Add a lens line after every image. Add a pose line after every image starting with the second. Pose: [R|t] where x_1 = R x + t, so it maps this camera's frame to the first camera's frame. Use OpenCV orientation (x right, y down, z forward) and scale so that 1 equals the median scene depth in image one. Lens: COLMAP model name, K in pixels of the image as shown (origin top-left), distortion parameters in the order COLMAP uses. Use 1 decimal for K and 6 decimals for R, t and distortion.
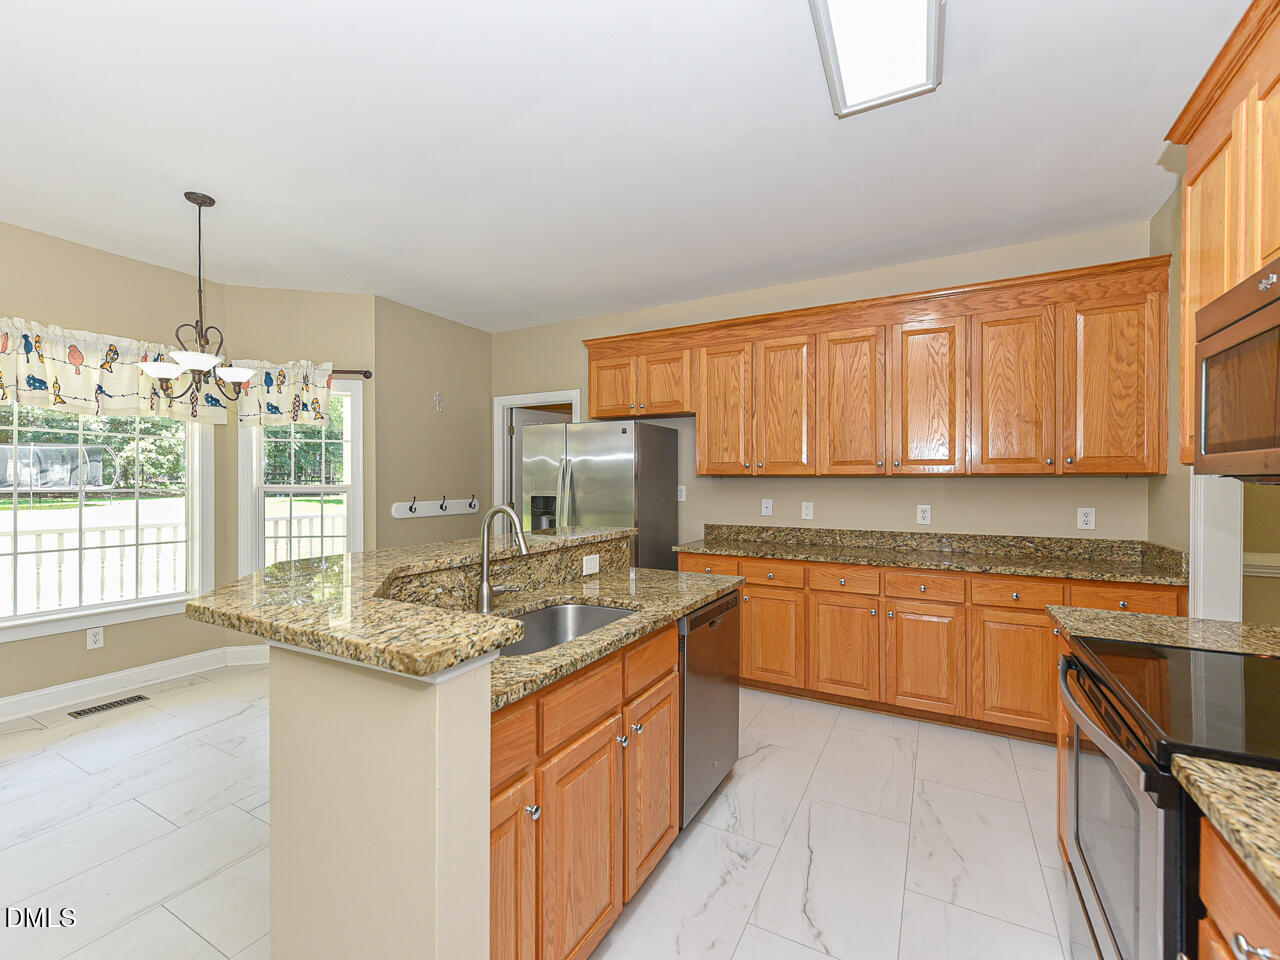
lens RADIAL K [[578.5, 0, 638.5], [0, 578.5, 485.0], [0, 0, 1]] dist [0.006269, -0.001820]
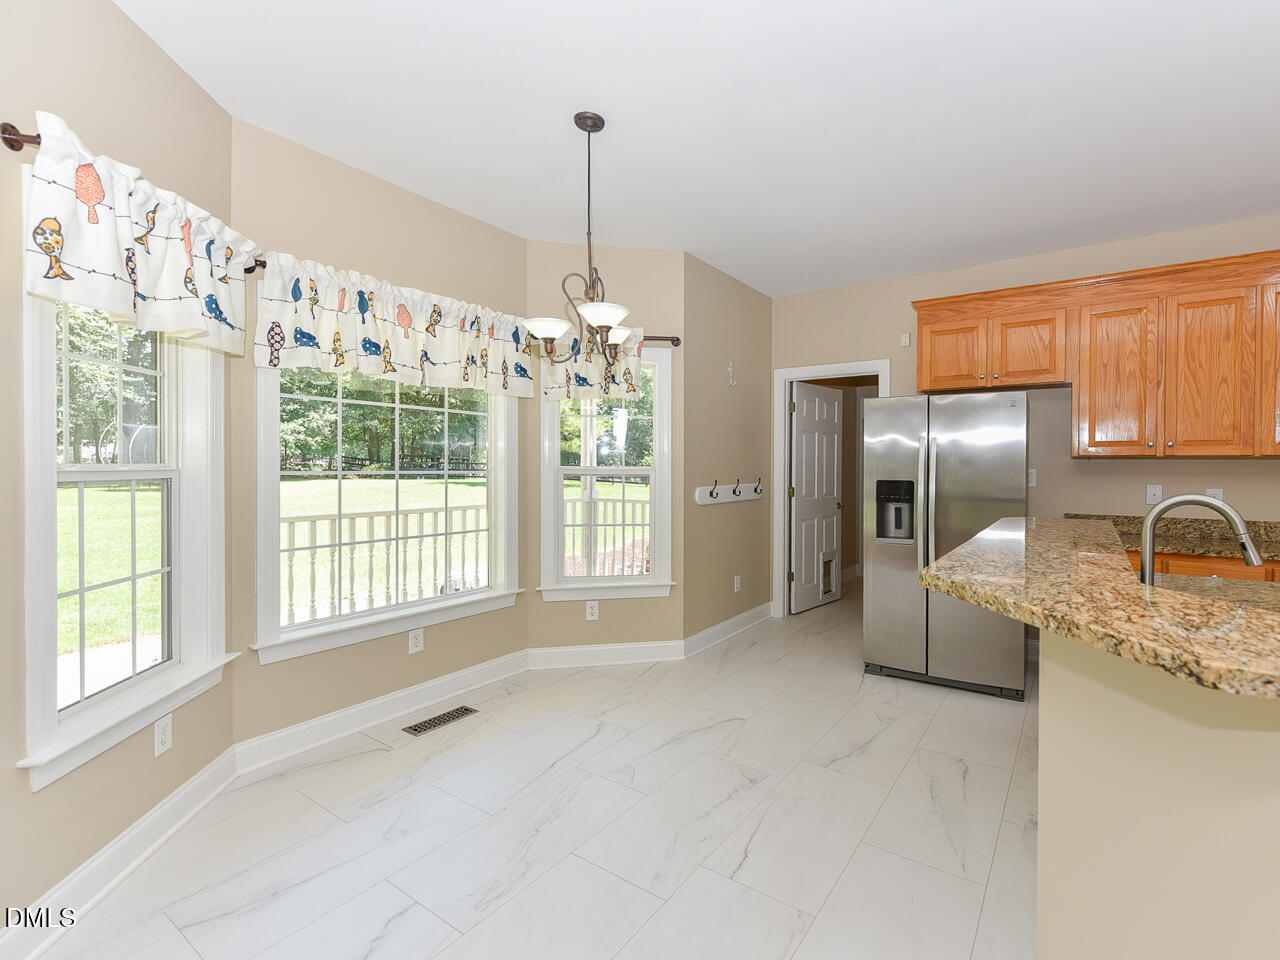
lens RADIAL K [[557.3, 0, 651.9], [0, 557.3, 473.6], [0, 0, 1]] dist [0.006399, -0.000099]
pose [[0.999396, 0.002825, -0.034641, -0.508282], [-0.002479, 0.999946, 0.010045, 0.001881], [0.034668, -0.009953, 0.999349, 0.159829]]
